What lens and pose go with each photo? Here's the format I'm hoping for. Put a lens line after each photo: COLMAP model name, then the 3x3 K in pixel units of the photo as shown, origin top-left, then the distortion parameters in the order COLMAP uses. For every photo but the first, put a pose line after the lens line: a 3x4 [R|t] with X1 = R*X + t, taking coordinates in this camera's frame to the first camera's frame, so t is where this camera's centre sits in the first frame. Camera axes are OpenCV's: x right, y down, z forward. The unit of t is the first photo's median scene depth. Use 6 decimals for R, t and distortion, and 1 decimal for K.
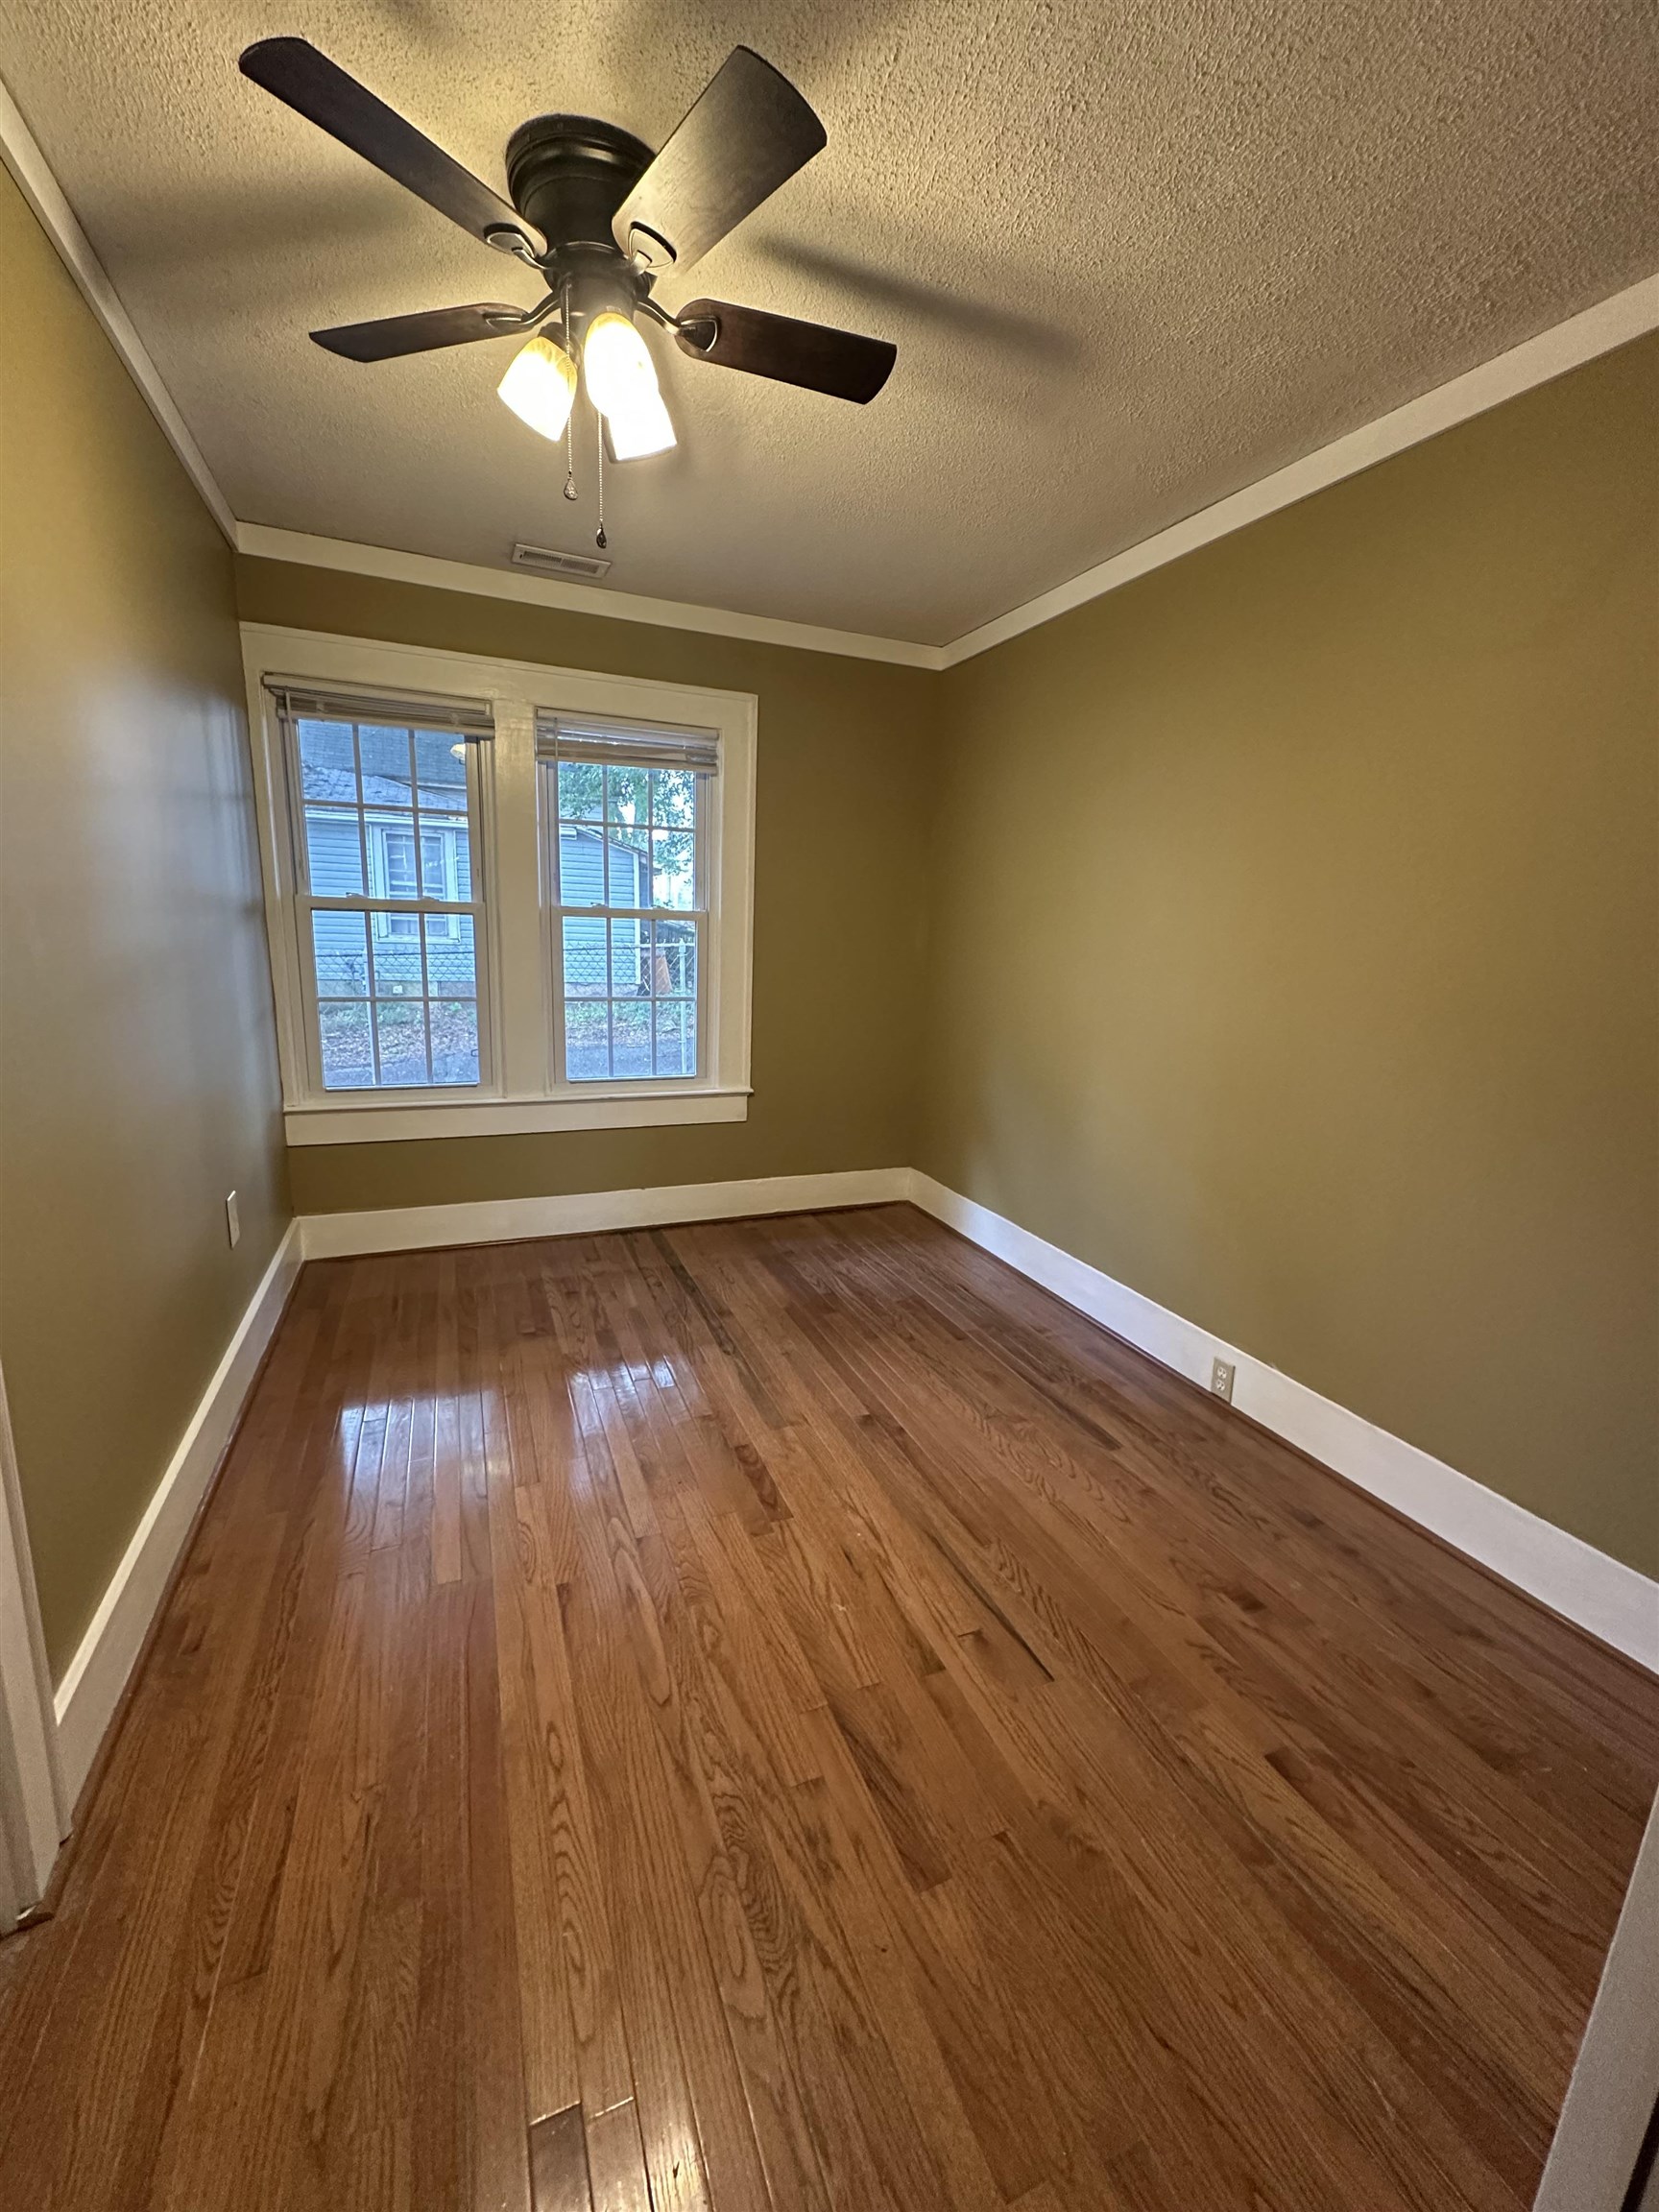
lens RADIAL K [[886.8, 0, 830.2], [0, 886.8, 1104.0], [0, 0, 1]] dist [-0.003213, 0.001166]
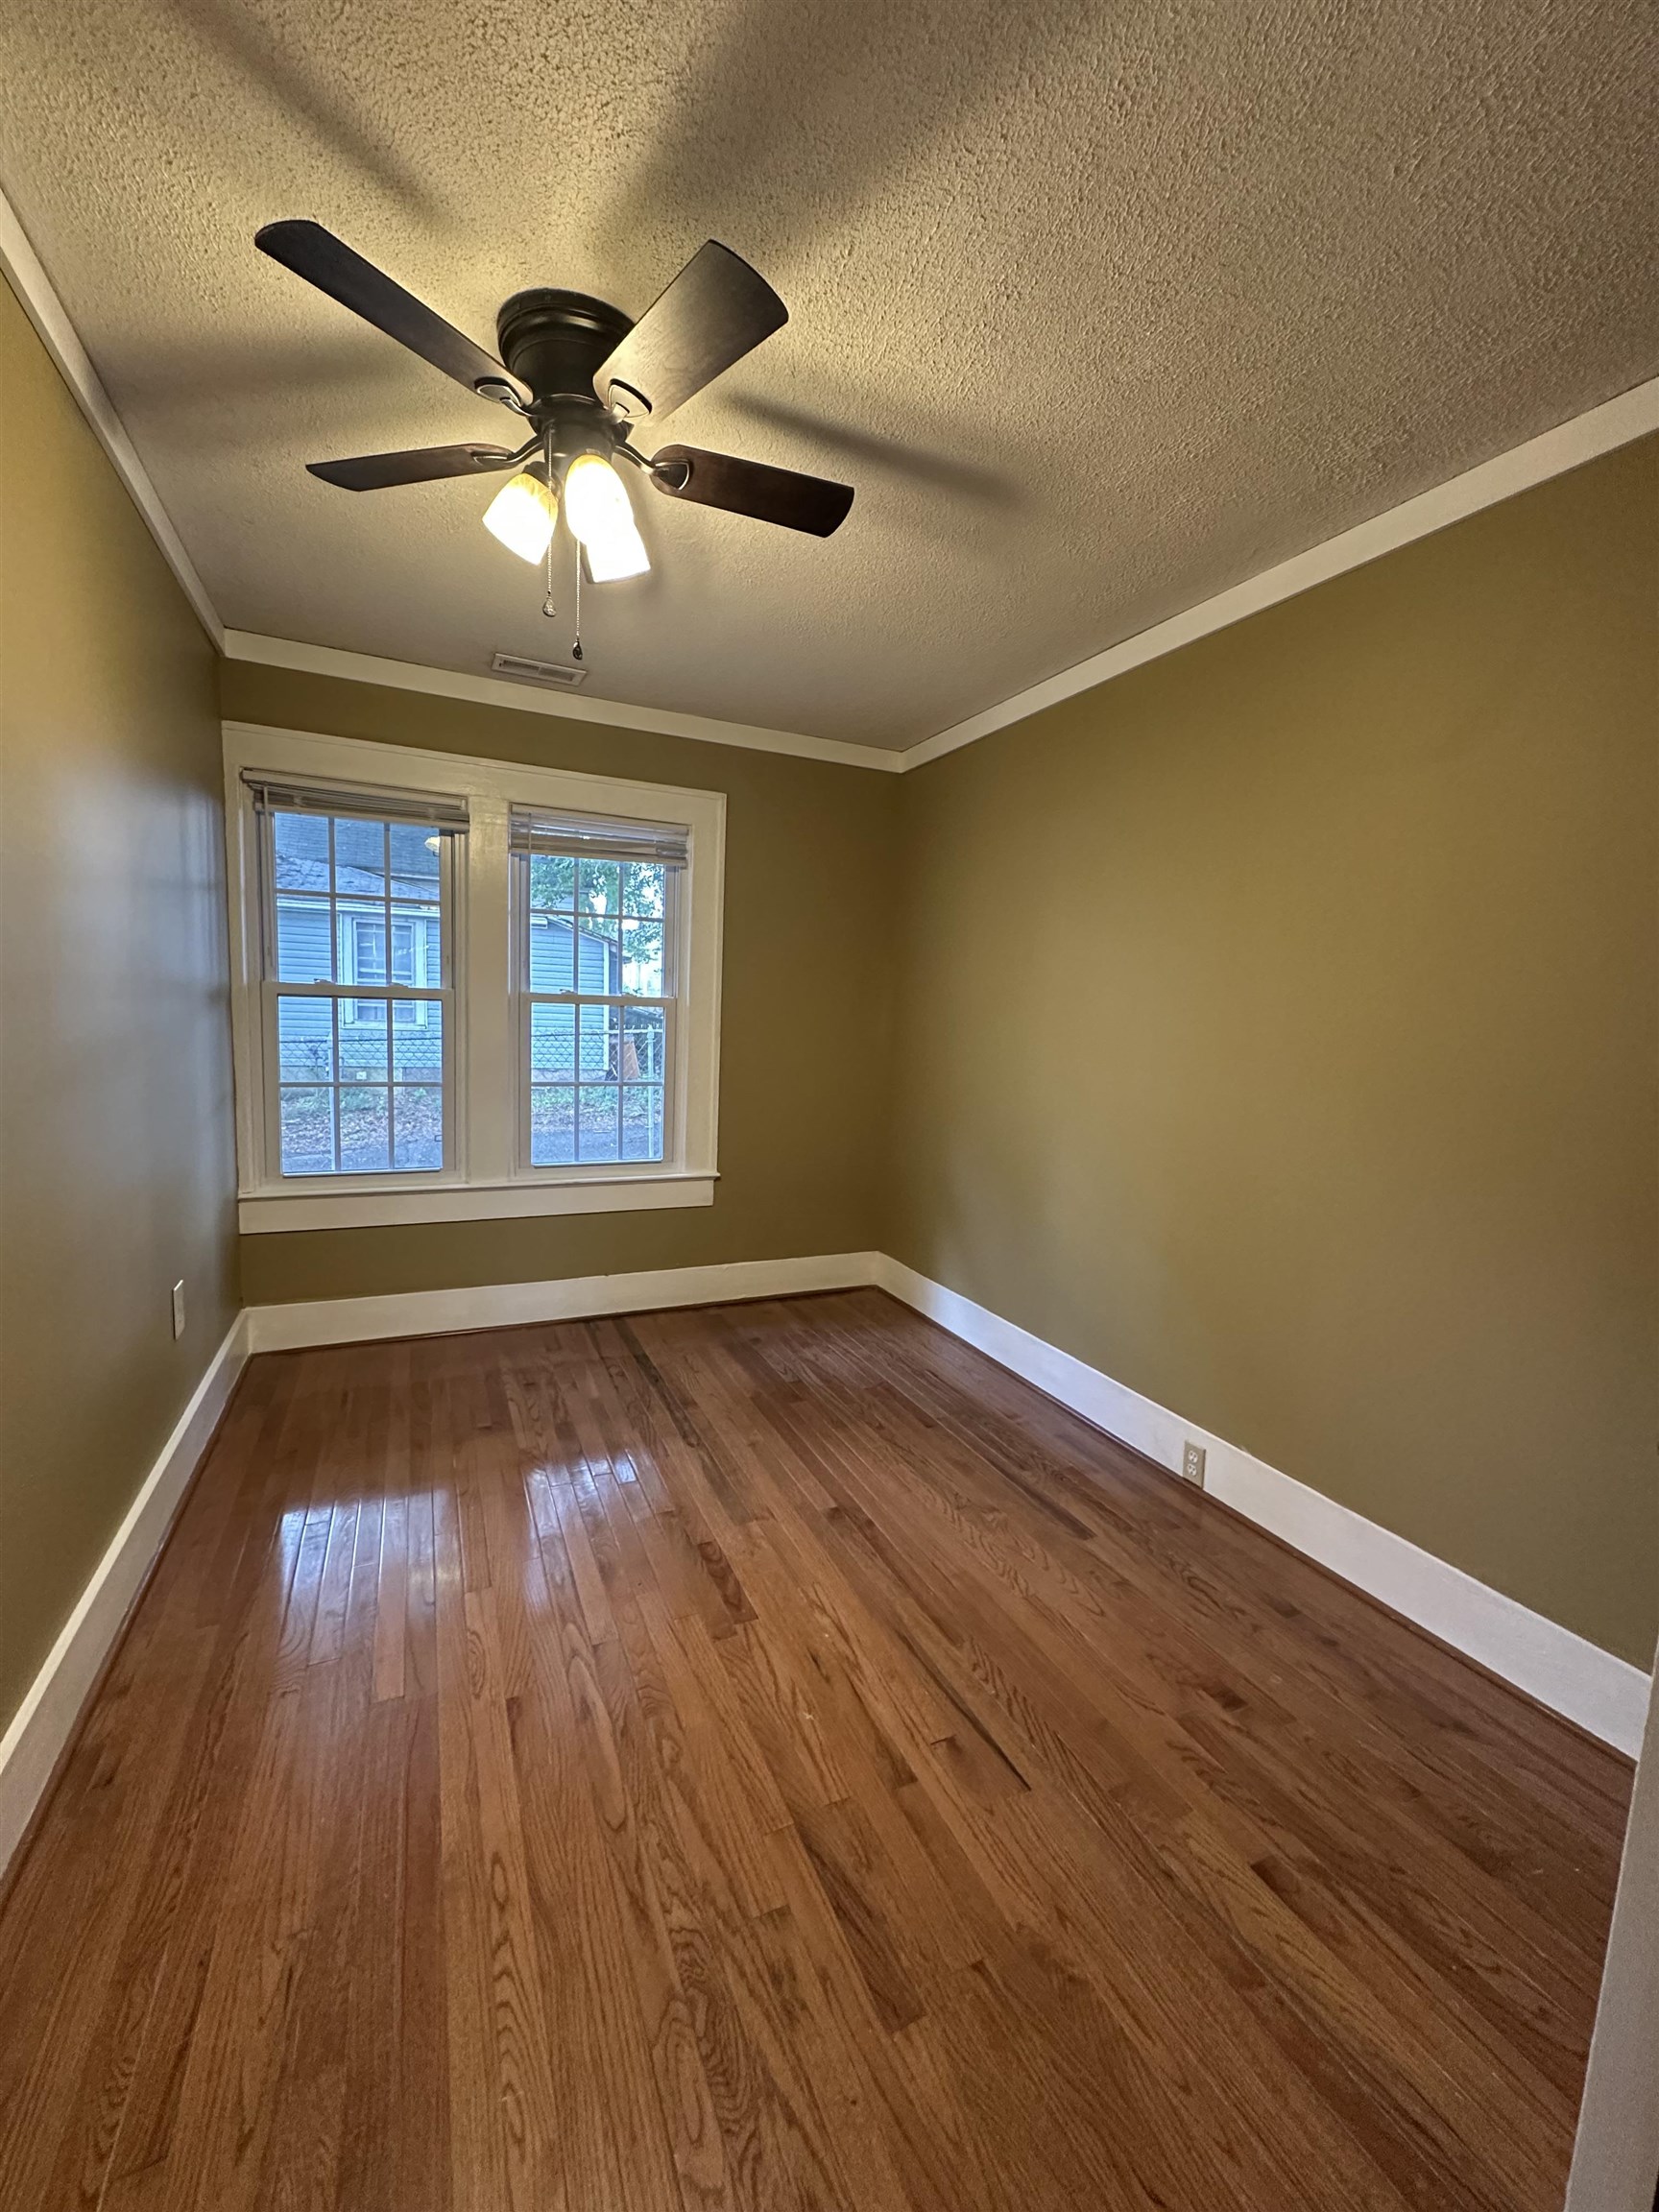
lens RADIAL K [[886.8, 0, 830.8], [0, 886.8, 1103.3], [0, 0, 1]] dist [-0.003213, 0.001166]
pose [[0.999334, -0.003006, 0.036361, 0.004098], [0.006515, 0.995285, -0.096770, 0.004745], [-0.035898, 0.096943, 0.994642, -0.012016]]
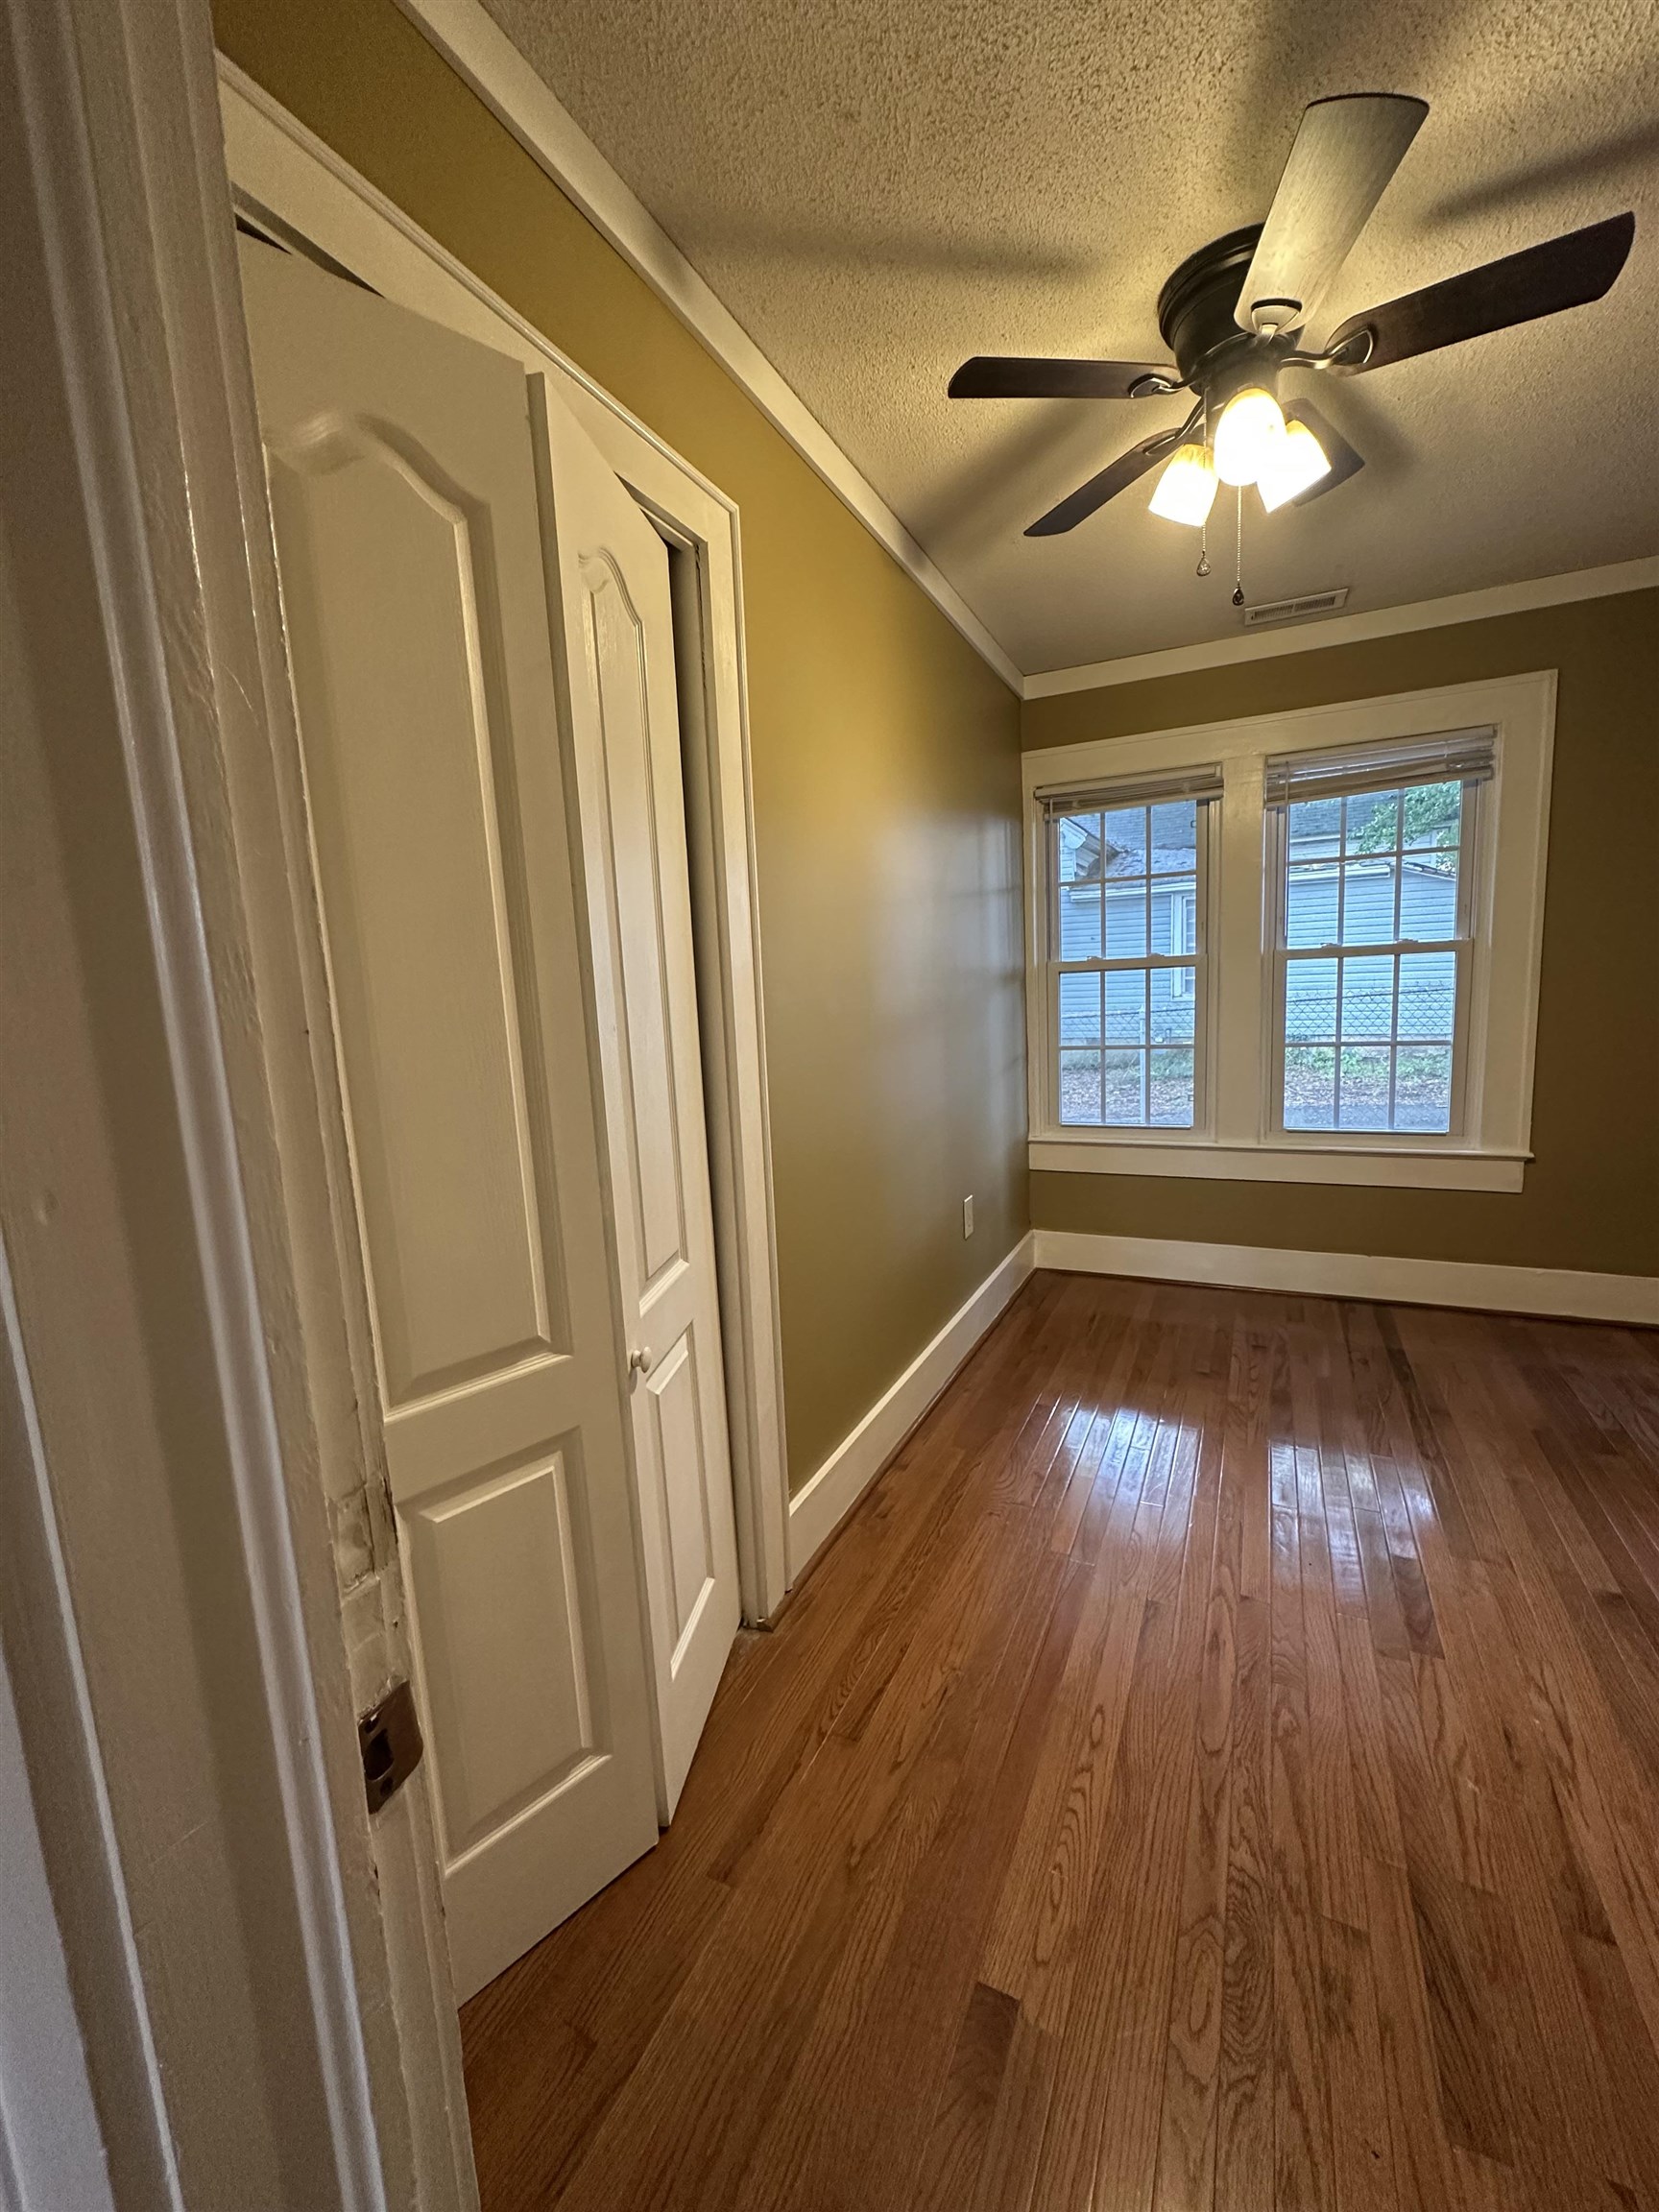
lens RADIAL K [[886.8, 0, 829.2], [0, 886.8, 1103.3], [0, 0, 1]] dist [-0.003213, 0.001166]
pose [[0.654562, 0.031239, -0.755362, 0.206314], [-0.081215, 0.996270, -0.029175, 0.026604], [0.751633, 0.080443, 0.654657, -0.004029]]
